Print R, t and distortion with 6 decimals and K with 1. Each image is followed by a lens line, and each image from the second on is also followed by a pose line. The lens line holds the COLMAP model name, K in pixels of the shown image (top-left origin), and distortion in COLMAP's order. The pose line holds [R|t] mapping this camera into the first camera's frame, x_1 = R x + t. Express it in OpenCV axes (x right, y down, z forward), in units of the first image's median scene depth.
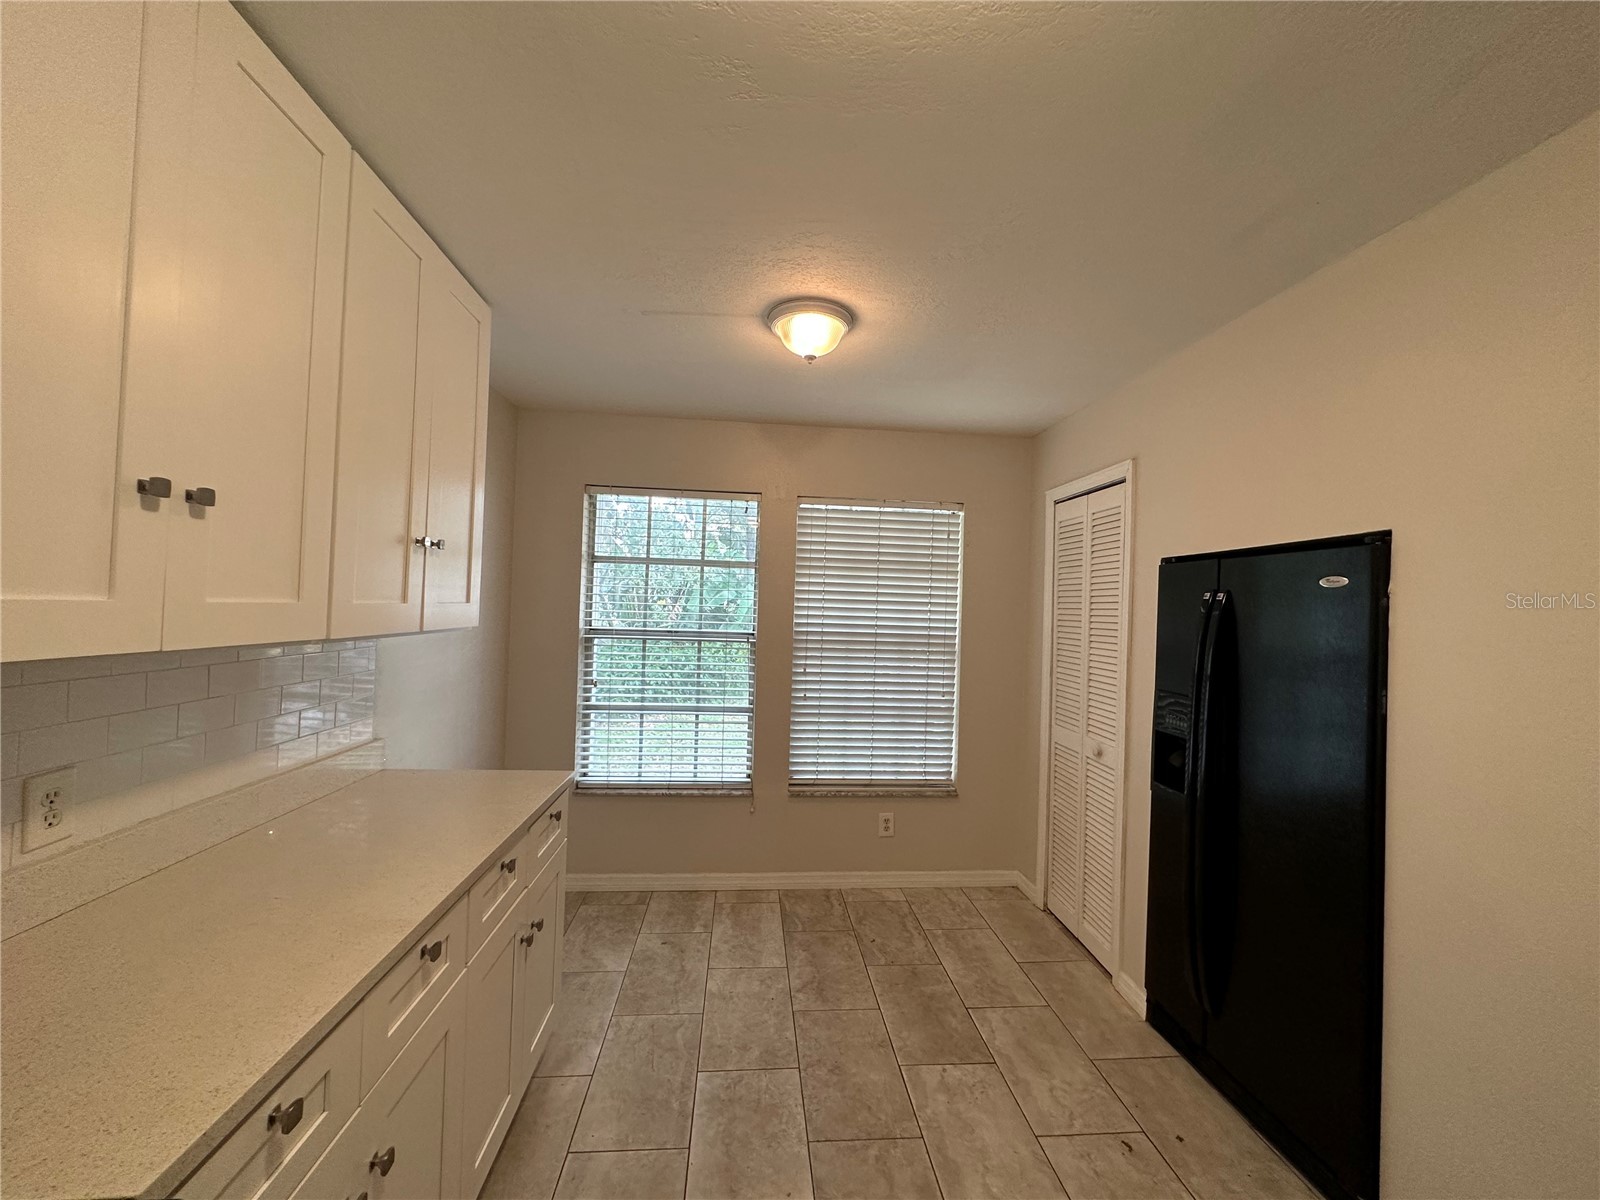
lens RADIAL K [[641.4, 0, 799.4], [0, 641.4, 598.9], [0, 0, 1]] dist [-0.000008, 0.000392]
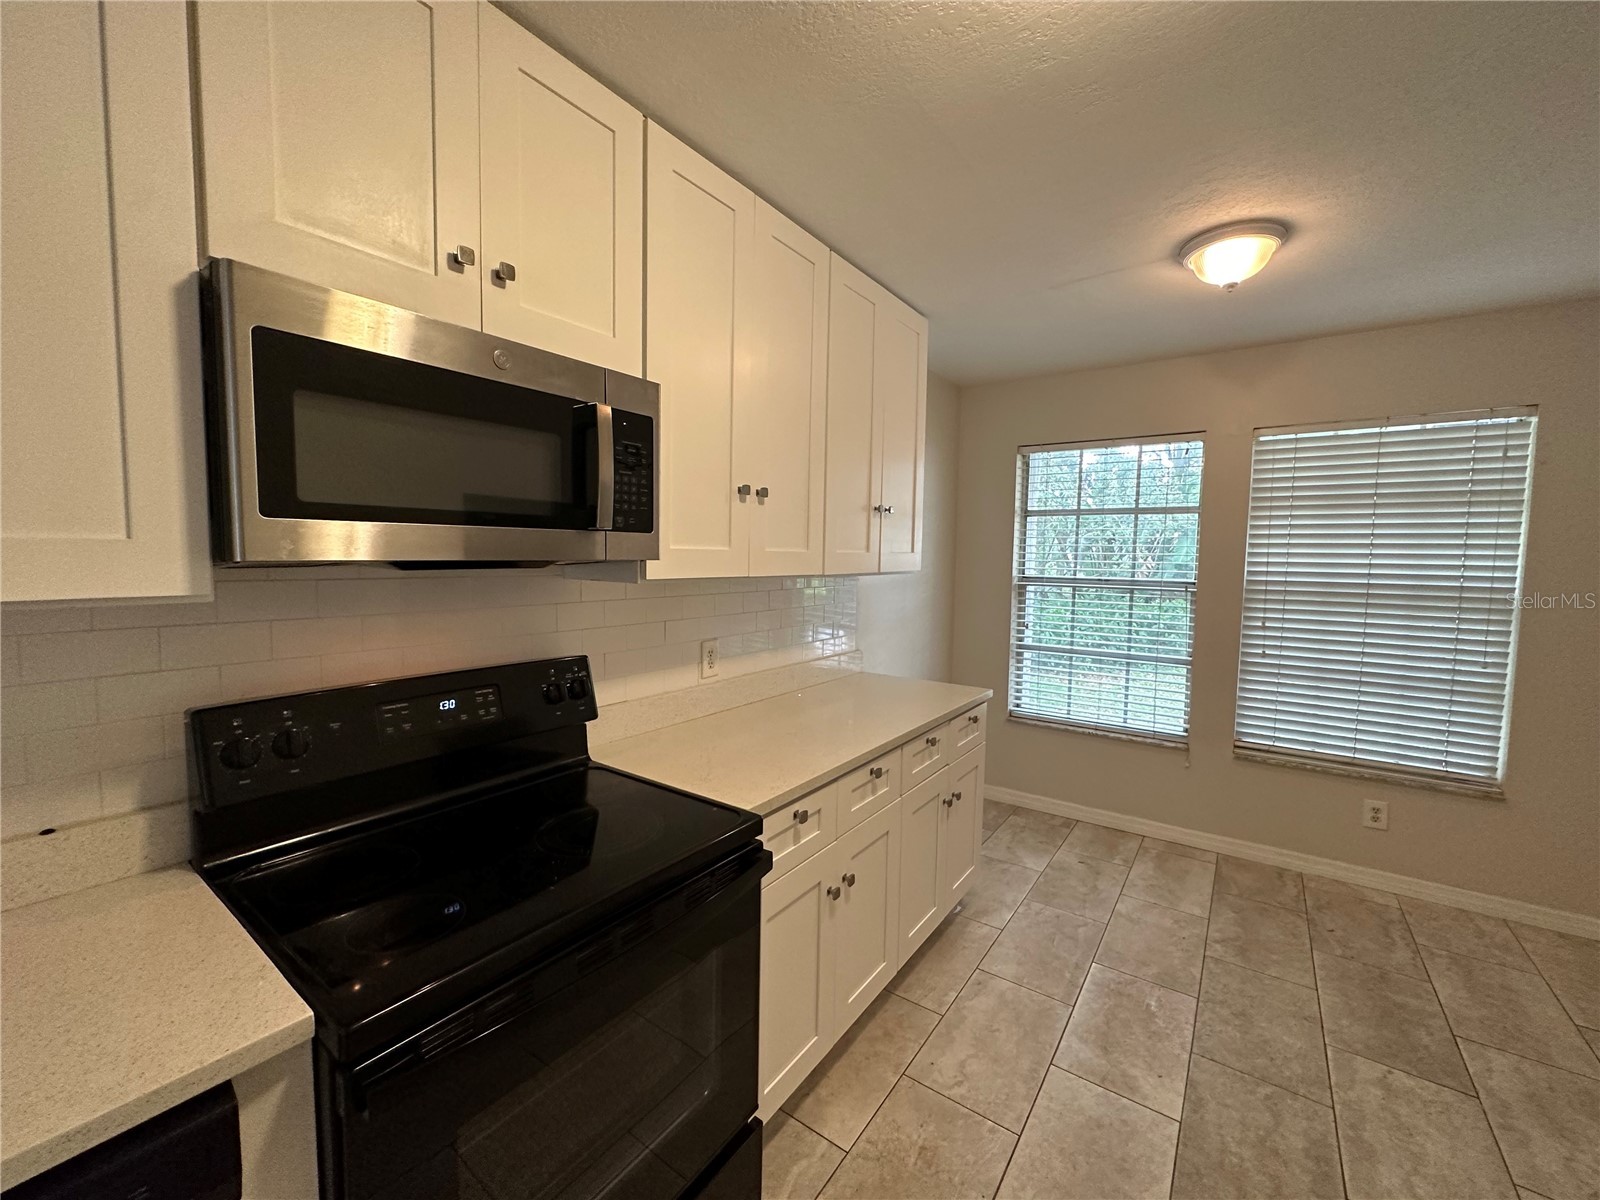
lens RADIAL K [[641.4, 0, 799.4], [0, 641.4, 598.9], [0, 0, 1]] dist [-0.000008, 0.000392]
pose [[0.763023, 0.026695, -0.645820, 0.101309], [0.017554, 0.997923, 0.061988, 0.009716], [0.646133, -0.058635, 0.760969, -0.102549]]
